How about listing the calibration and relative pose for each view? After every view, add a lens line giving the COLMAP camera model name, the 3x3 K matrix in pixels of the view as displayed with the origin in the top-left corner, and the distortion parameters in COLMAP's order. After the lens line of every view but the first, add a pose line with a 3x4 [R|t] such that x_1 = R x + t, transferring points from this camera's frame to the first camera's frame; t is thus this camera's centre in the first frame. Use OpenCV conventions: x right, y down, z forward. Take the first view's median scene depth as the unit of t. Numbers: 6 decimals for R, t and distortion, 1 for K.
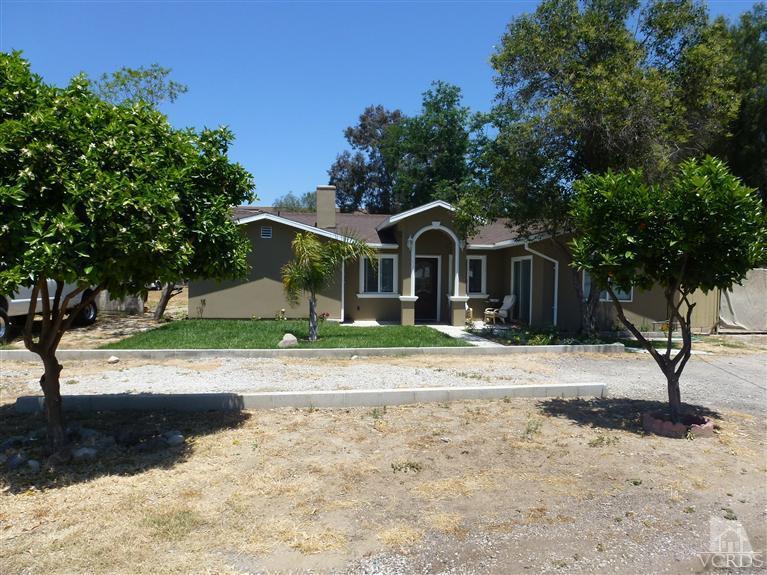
lens RADIAL K [[566.3, 0, 383.5], [0, 566.3, 287.5], [0, 0, 1]] dist [-0.035074, -0.002541]
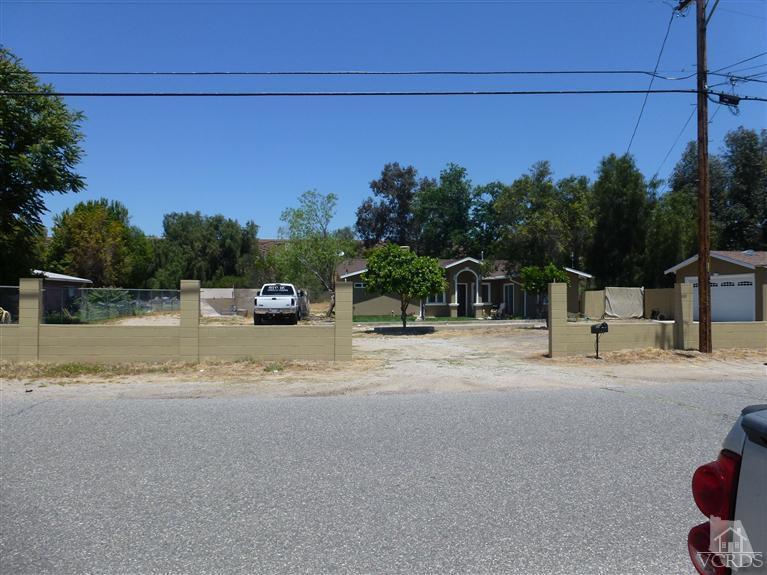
lens RADIAL K [[566.3, 0, 383.5], [0, 566.3, 287.5], [0, 0, 1]] dist [-0.035074, -0.002541]
pose [[0.999667, -0.014038, 0.021668, -0.231493], [0.014784, 0.999291, -0.034633, 0.021936], [-0.021166, 0.034942, 0.999165, -0.945433]]
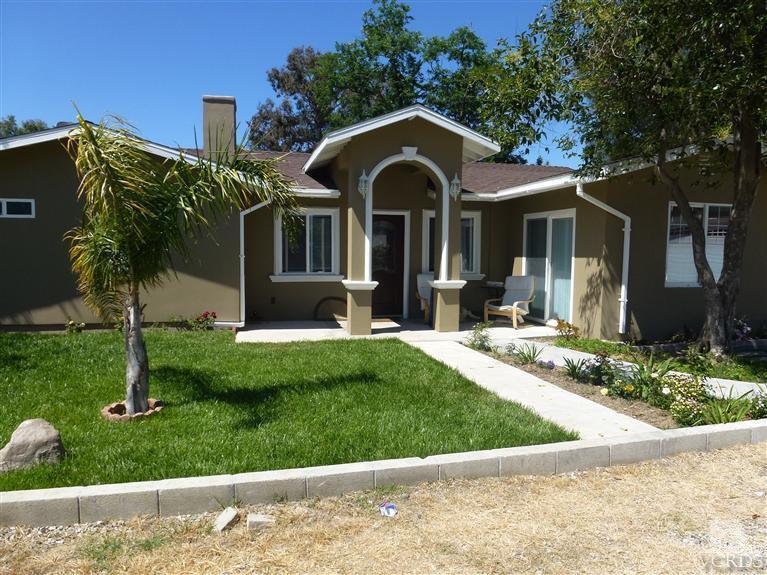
lens RADIAL K [[566.3, 0, 383.5], [0, 566.3, 287.5], [0, 0, 1]] dist [-0.035074, -0.002541]
pose [[0.992527, -0.009873, 0.121622, -0.001738], [0.003164, 0.998468, 0.055236, -0.008123], [-0.121981, -0.054438, 0.991038, 0.398680]]
